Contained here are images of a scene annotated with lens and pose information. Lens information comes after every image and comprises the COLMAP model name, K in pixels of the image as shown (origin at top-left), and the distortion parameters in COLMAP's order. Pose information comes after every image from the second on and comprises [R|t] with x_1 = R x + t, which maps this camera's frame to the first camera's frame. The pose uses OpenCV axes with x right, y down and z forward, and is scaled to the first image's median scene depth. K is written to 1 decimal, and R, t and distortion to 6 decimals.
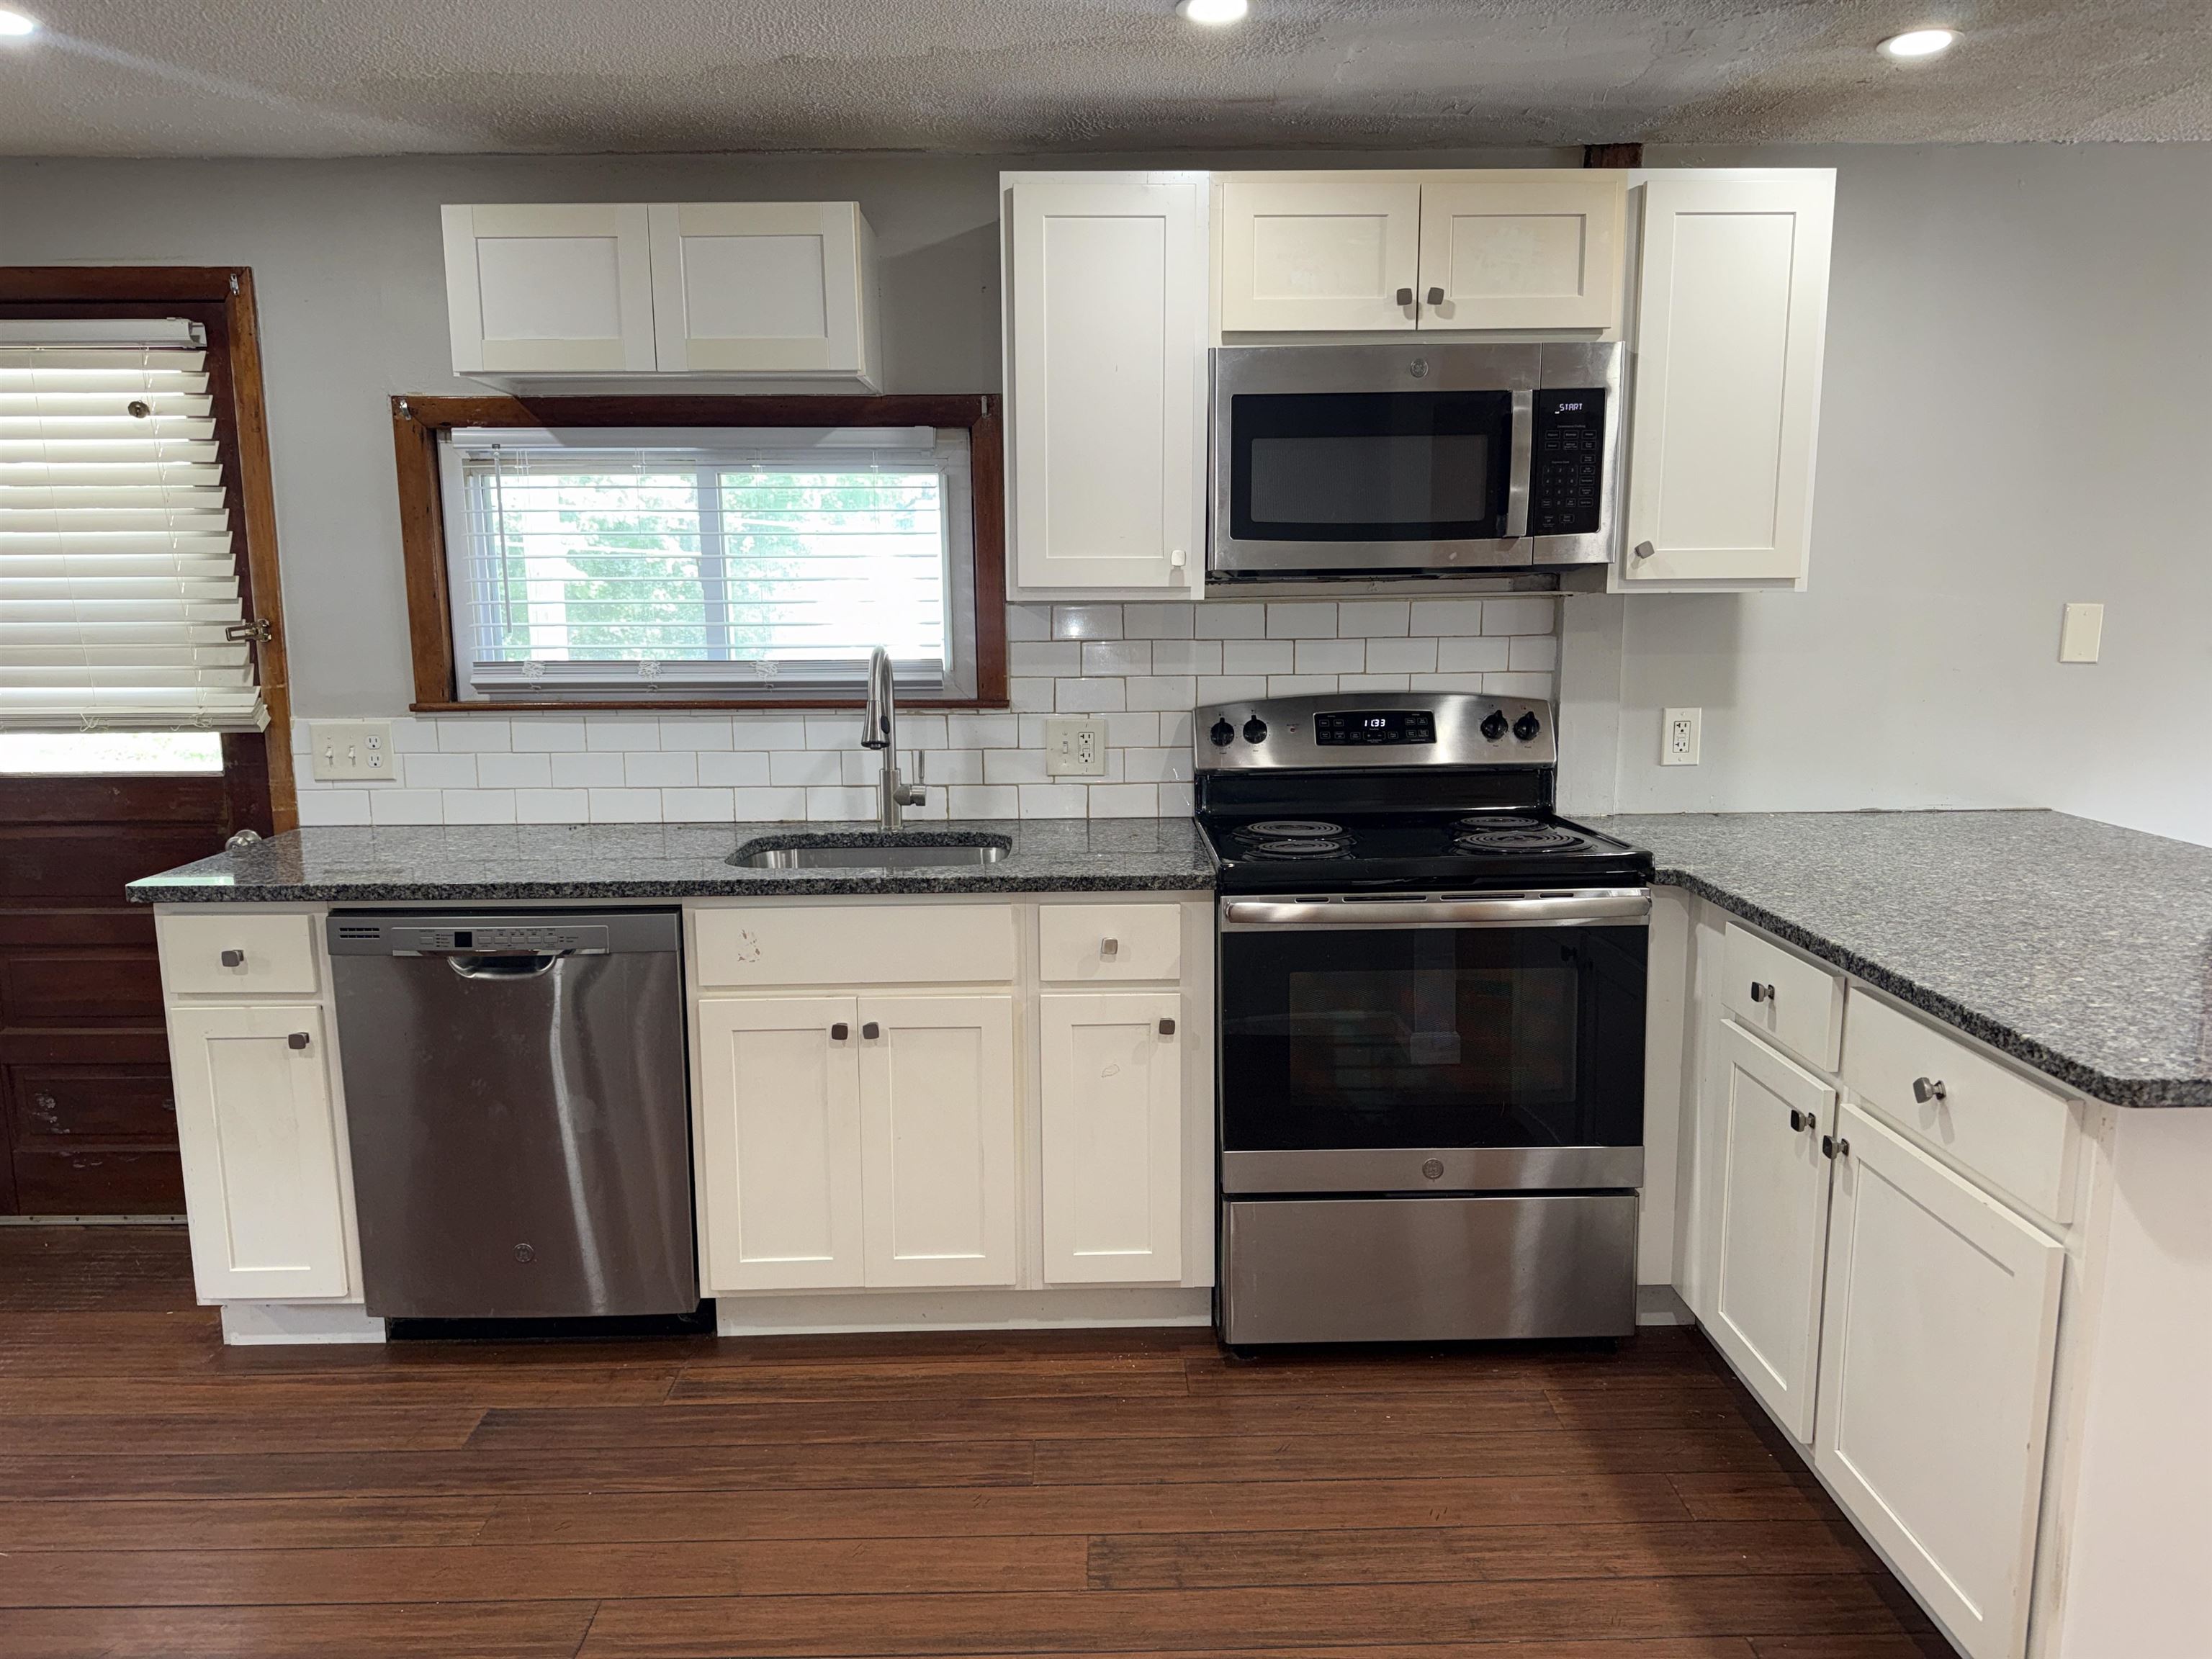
lens RADIAL K [[1550.0, 0, 1100.3], [0, 1550.0, 842.4], [0, 0, 1]] dist [0.063414, -0.076174]
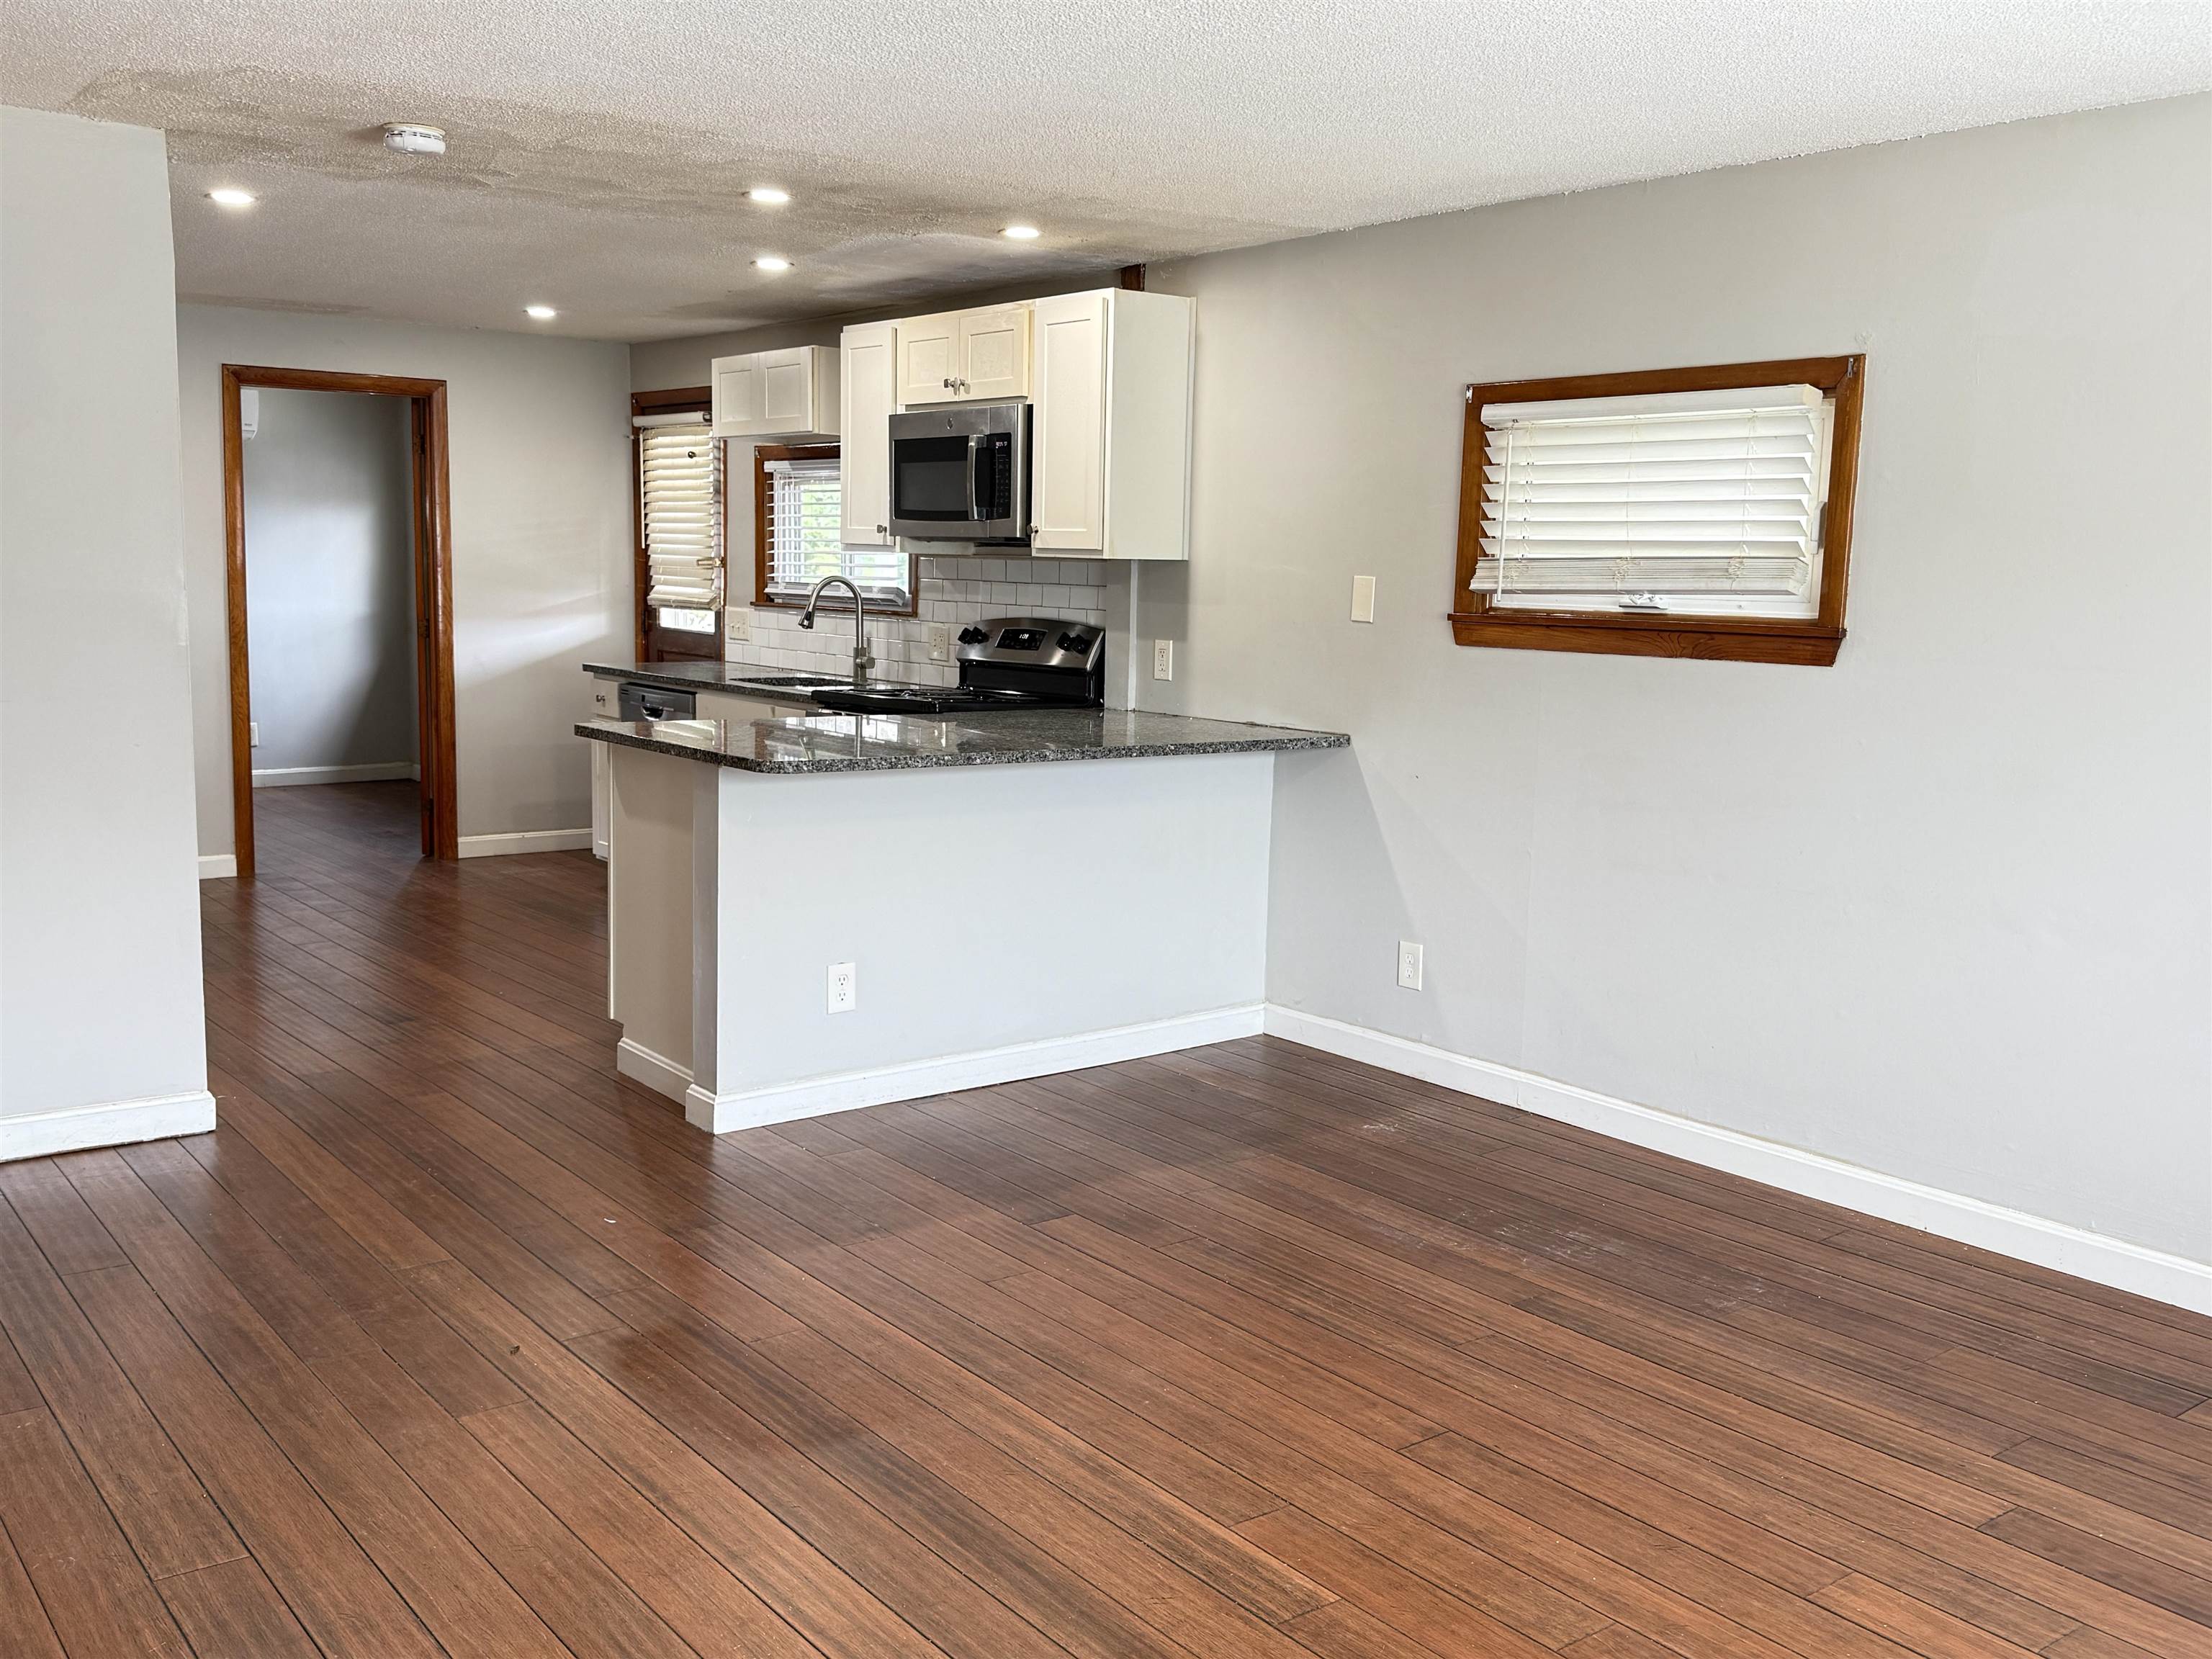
lens RADIAL K [[2010.3, 0, 1106.0], [0, 2010.3, 829.5], [0, 0, 1]] dist [0.062233, -0.003758]
pose [[0.597999, 0.128251, -0.791170, 2.093468], [-0.153914, 0.987118, 0.043680, 0.016100], [0.786580, 0.095652, 0.610035, -0.176941]]
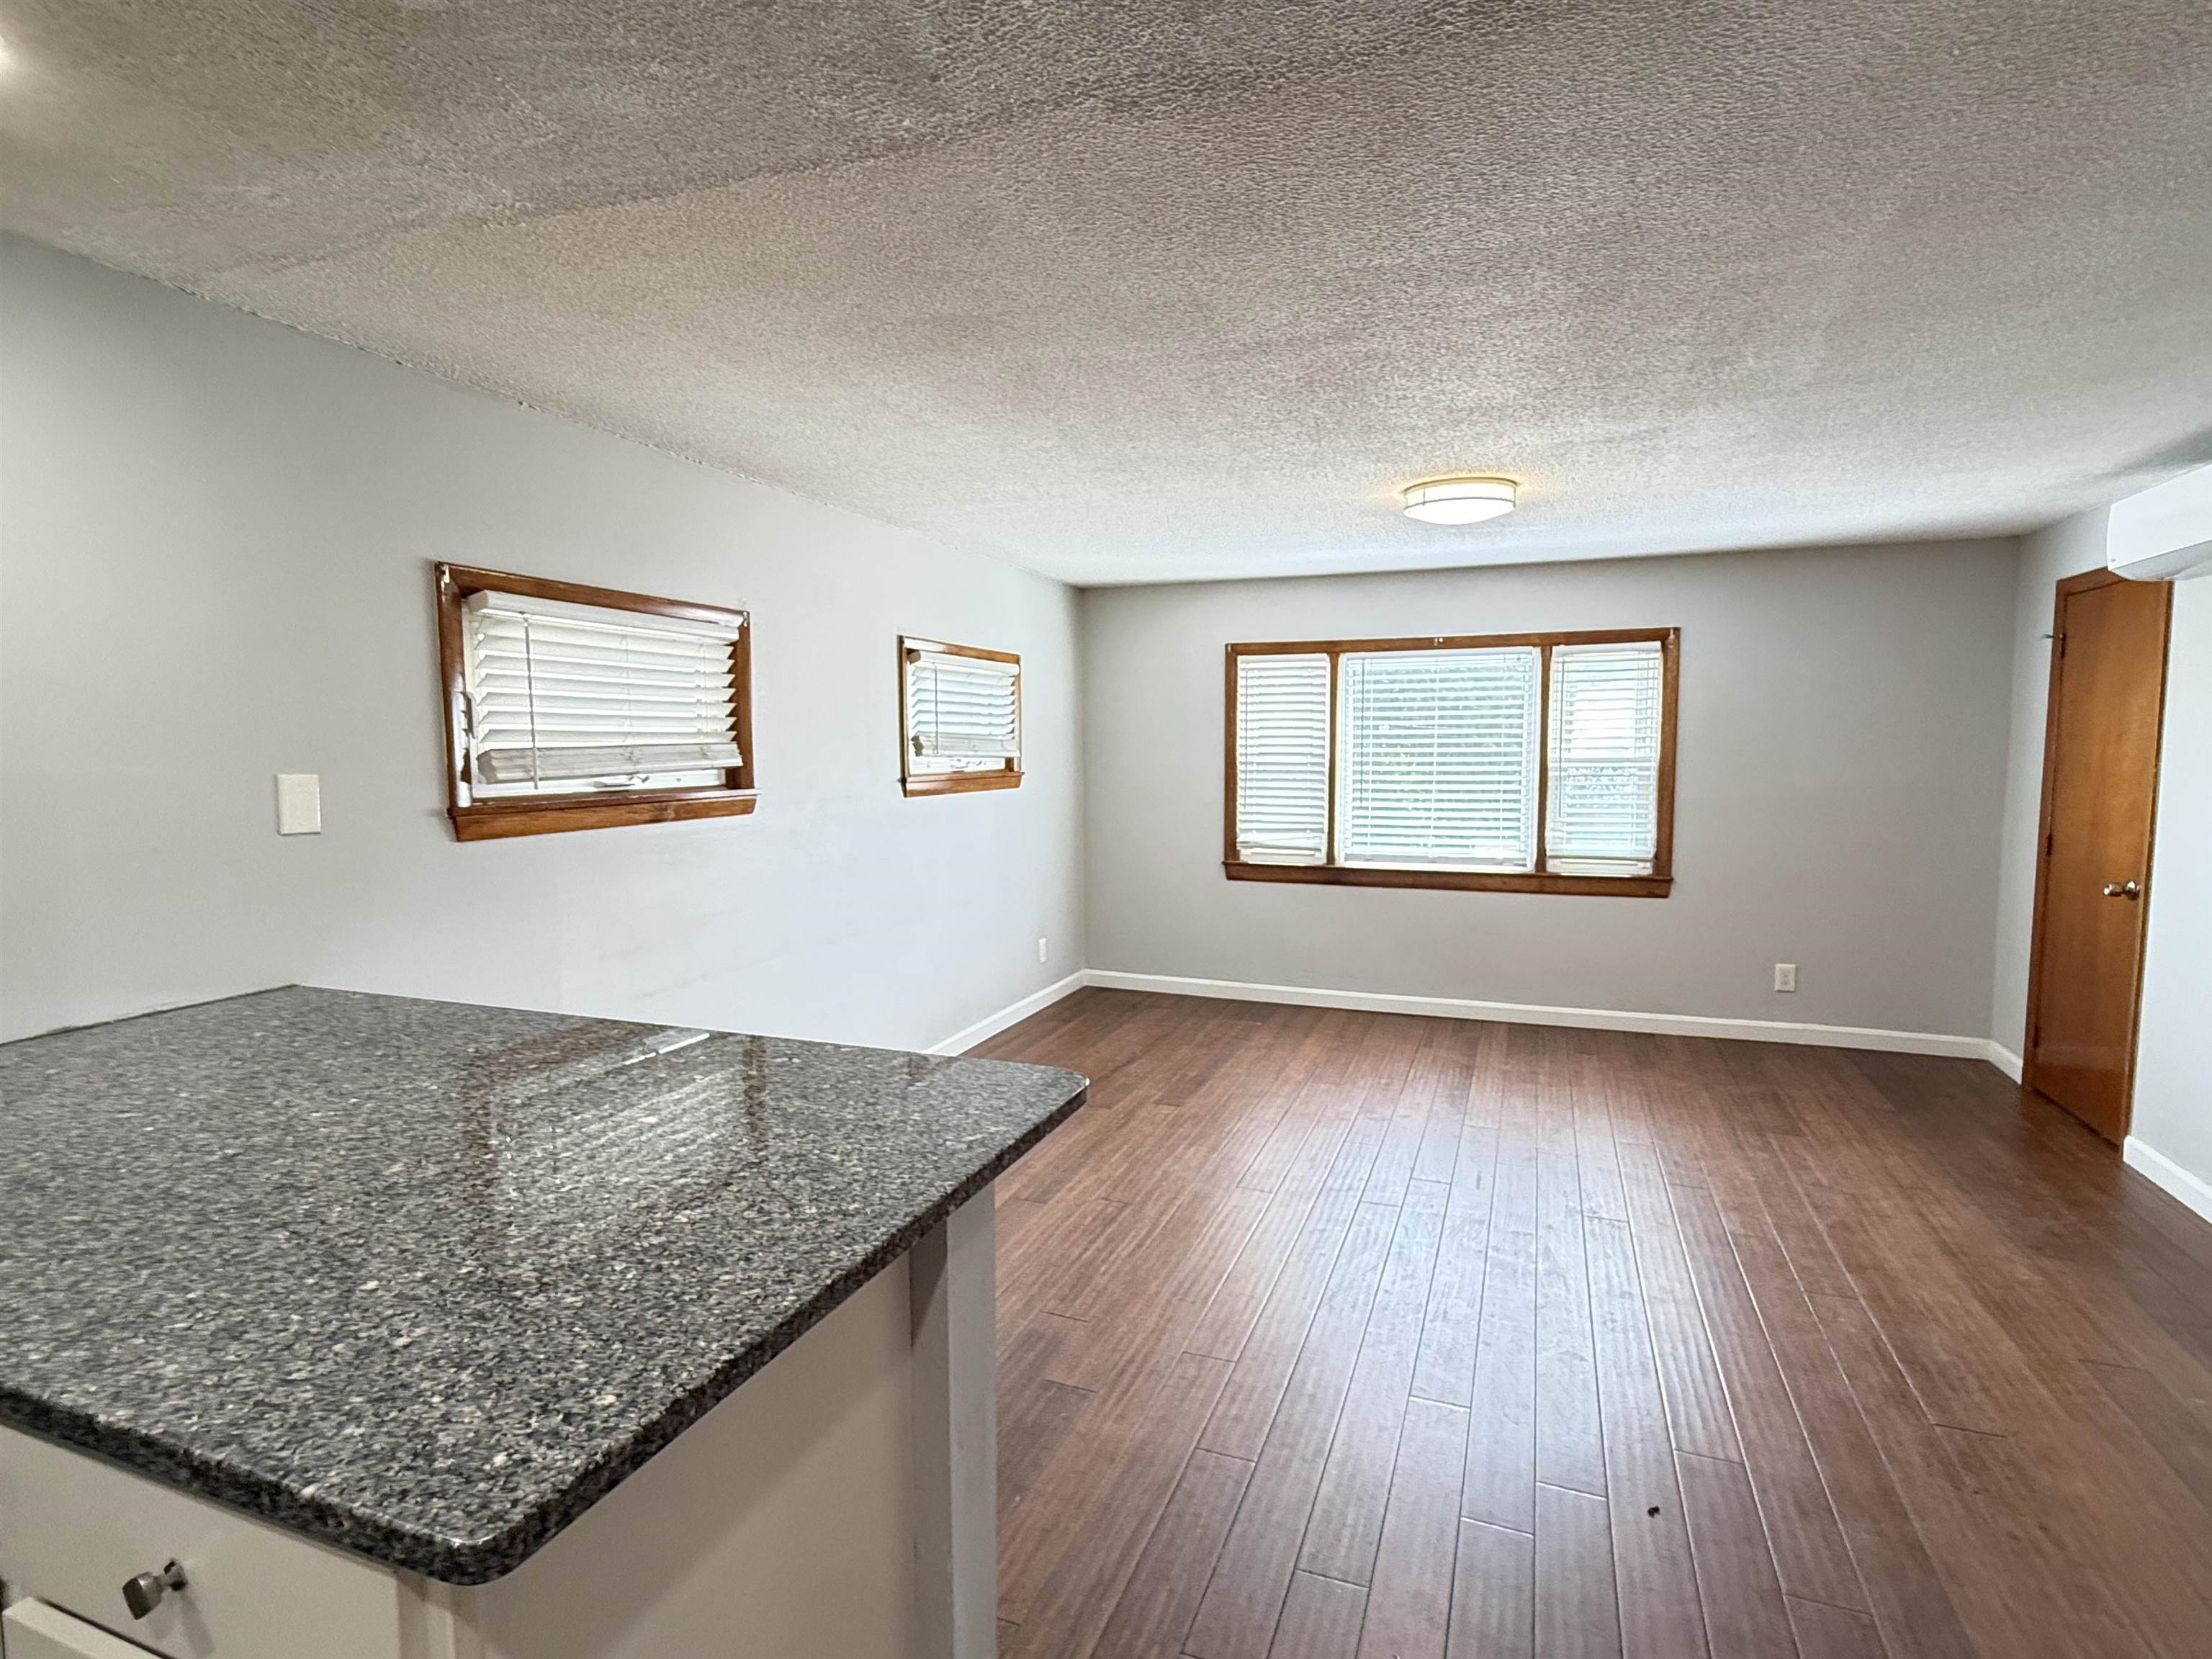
lens RADIAL K [[1097.6, 0, 1121.6], [0, 1097.6, 838.4], [0, 0, 1]] dist [0.000301, 0.000992]
pose [[0.365827, -0.075059, 0.927651, 0.200290], [0.155222, 0.987703, 0.018705, -0.051940], [-0.917647, 0.137149, 0.372979, 0.314752]]
